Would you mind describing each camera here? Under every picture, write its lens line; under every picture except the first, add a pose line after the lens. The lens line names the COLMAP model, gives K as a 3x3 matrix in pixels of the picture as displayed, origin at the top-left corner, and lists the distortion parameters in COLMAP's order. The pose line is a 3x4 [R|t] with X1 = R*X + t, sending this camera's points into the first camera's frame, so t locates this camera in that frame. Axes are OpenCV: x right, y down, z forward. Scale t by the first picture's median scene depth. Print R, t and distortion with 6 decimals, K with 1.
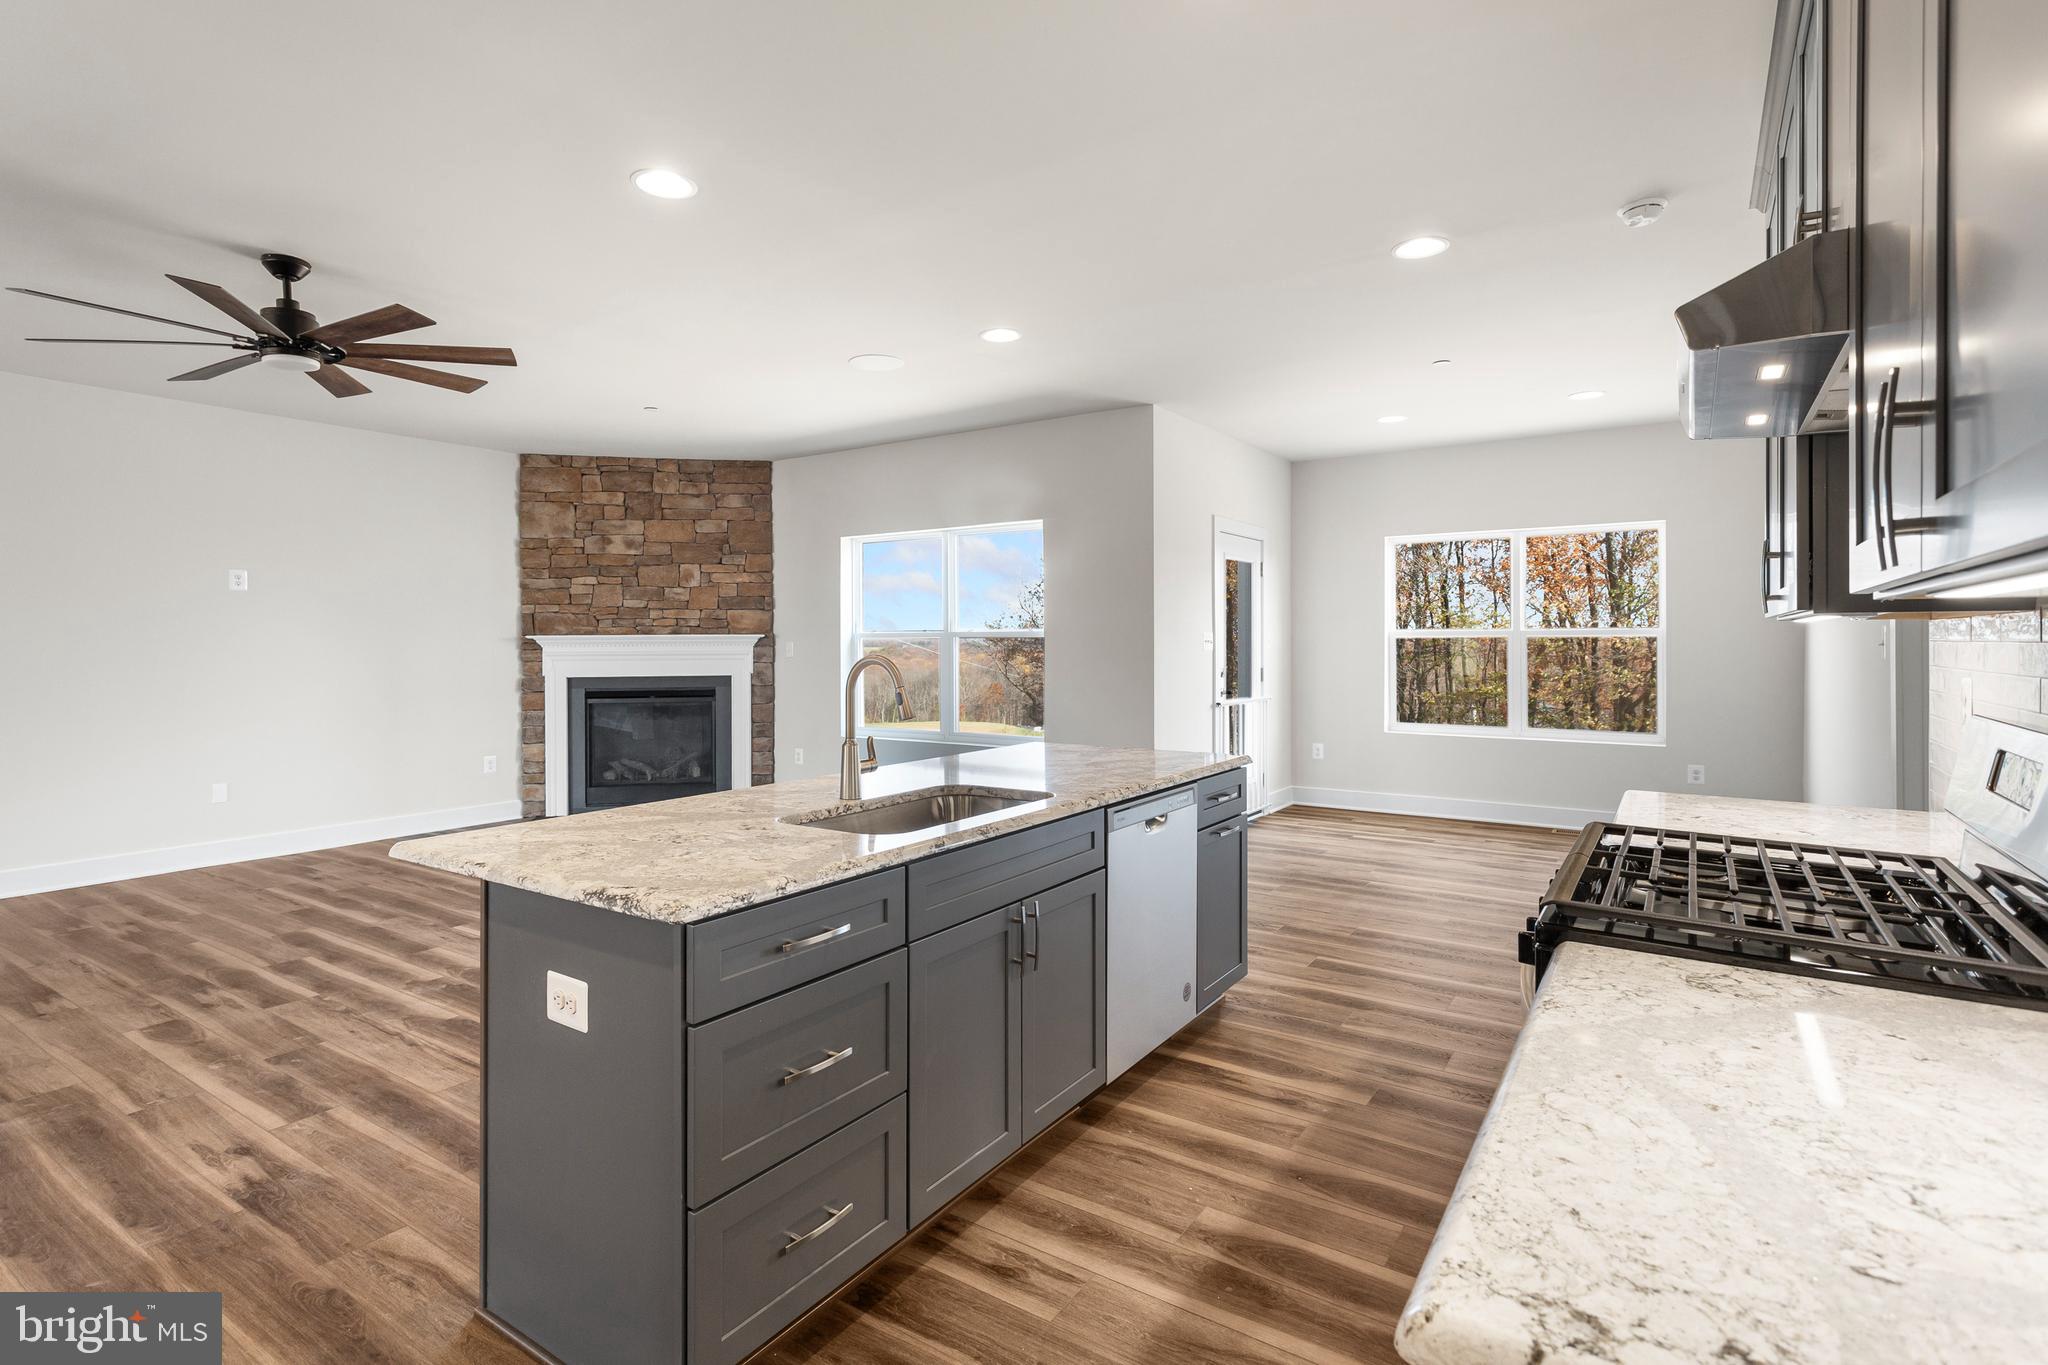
lens RADIAL K [[994.7, 0, 1010.2], [0, 994.7, 639.7], [0, 0, 1]] dist [0.002246, 0.002129]
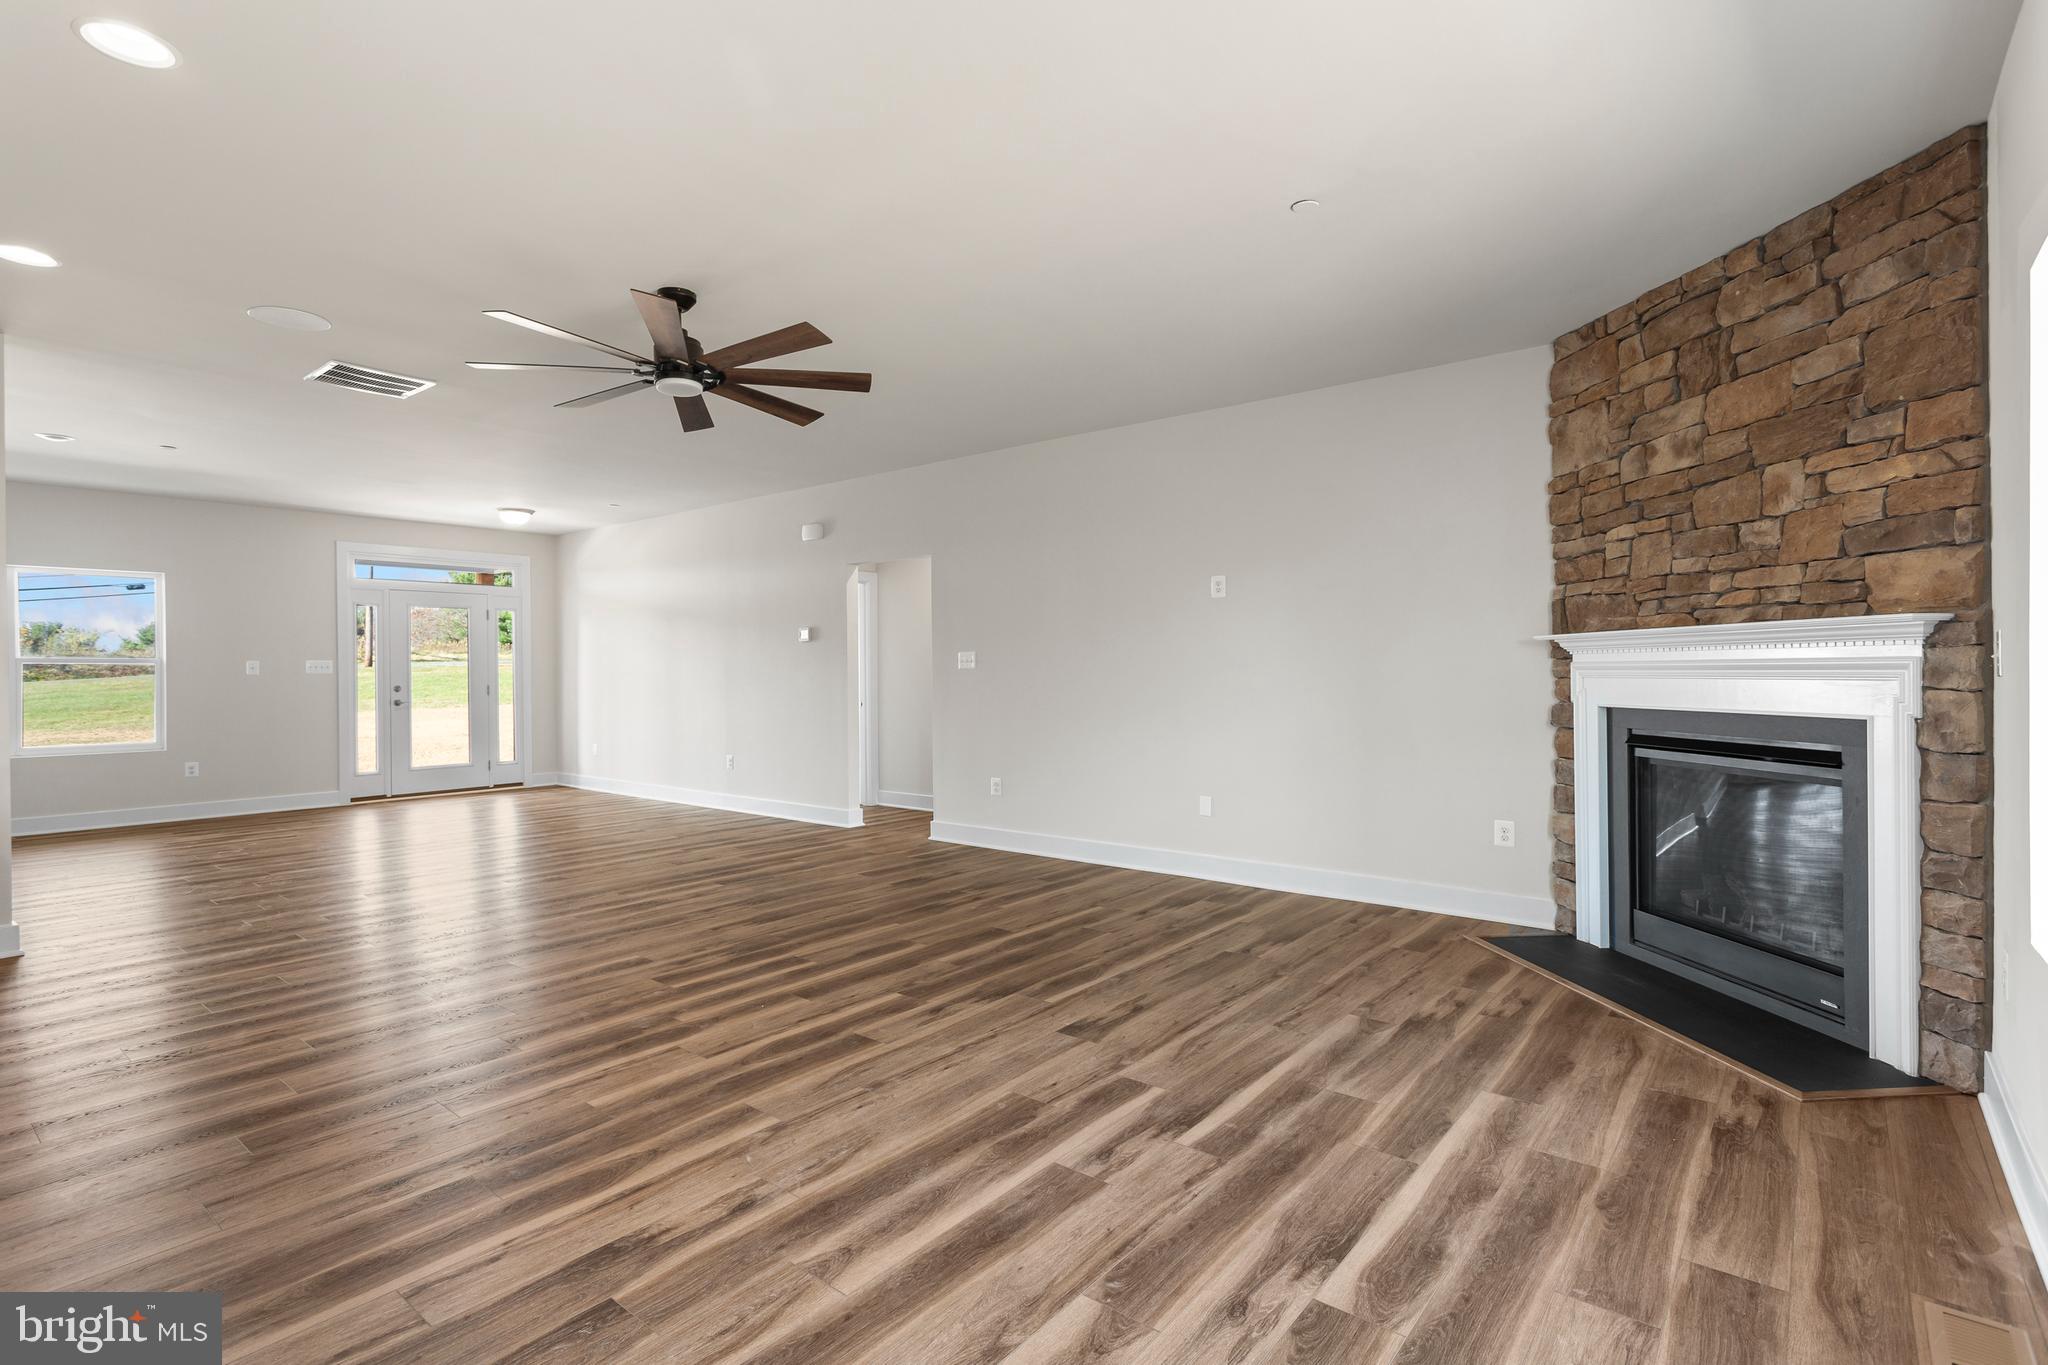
lens RADIAL K [[983.6, 0, 1023.0], [0, 983.6, 673.5], [0, 0, 1]] dist [0.002708, 0.001408]
pose [[-0.086500, 0.007886, -0.996221, 0.147738], [0.009472, 0.999930, 0.007093, 0.011635], [0.996207, -0.008822, -0.086569, 0.721982]]
